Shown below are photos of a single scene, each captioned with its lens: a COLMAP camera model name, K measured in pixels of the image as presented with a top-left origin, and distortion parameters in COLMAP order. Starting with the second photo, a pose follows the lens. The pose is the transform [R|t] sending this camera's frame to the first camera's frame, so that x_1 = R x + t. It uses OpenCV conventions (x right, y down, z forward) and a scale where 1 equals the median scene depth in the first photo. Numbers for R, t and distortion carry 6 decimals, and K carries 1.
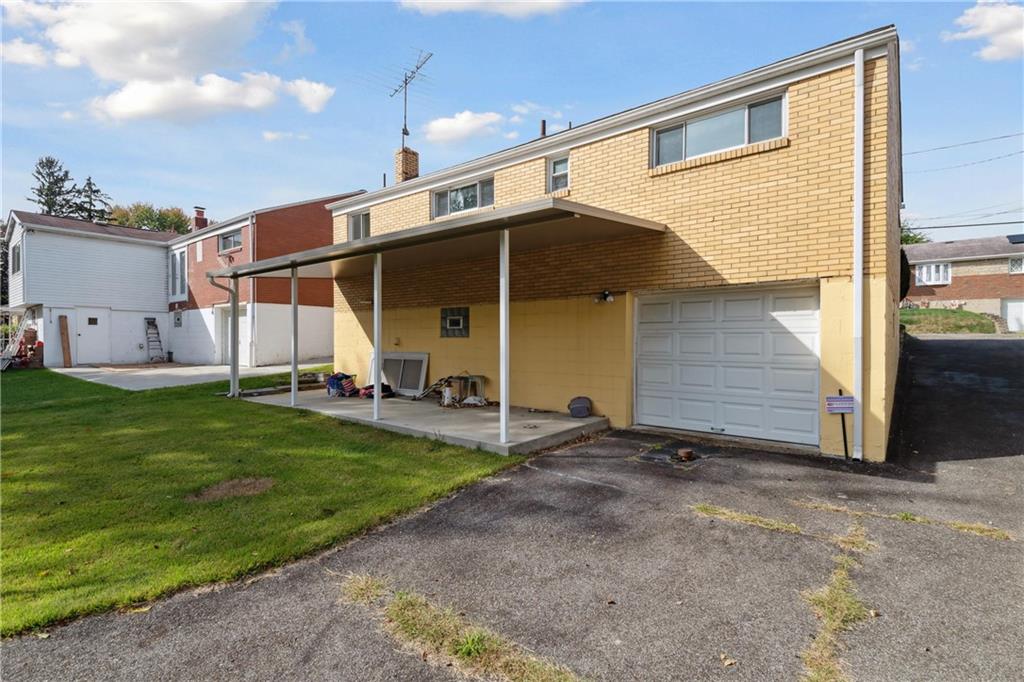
lens RADIAL K [[483.6, 0, 512.0], [0, 483.6, 341.0], [0, 0, 1]] dist [0.022913, -0.000258]
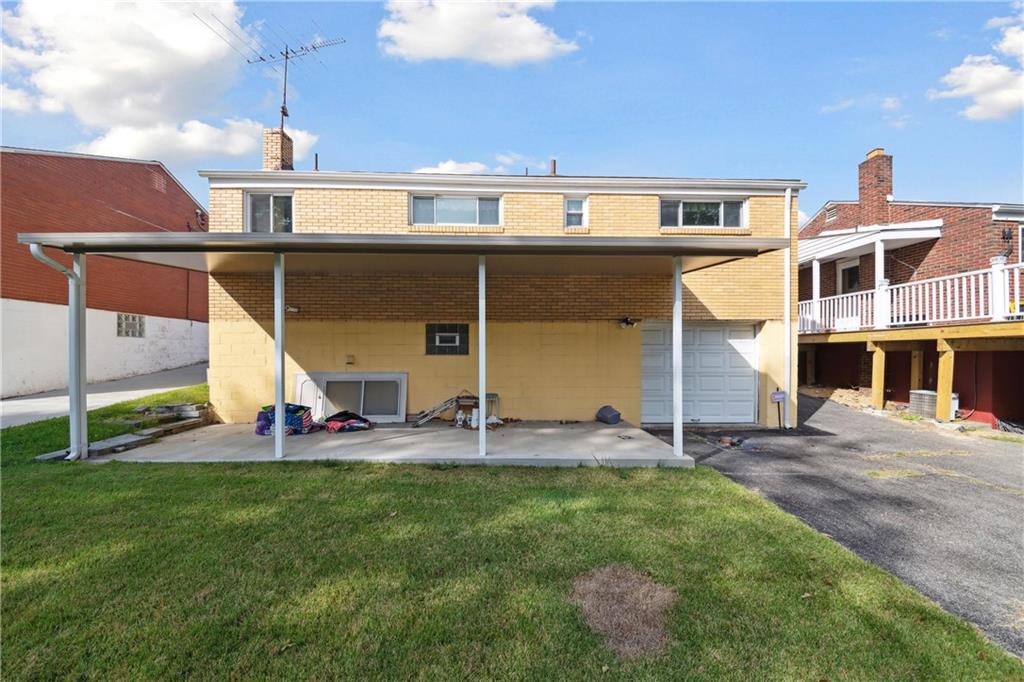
lens RADIAL K [[360.7, 0, 511.6], [0, 360.7, 359.3], [0, 0, 1]] dist [0.026720, -0.023394]
pose [[0.758885, -0.001324, 0.651223, -0.550353], [0.002199, 0.999997, -0.000529, 0.001289], [-0.651221, 0.001834, 0.758886, 0.434332]]
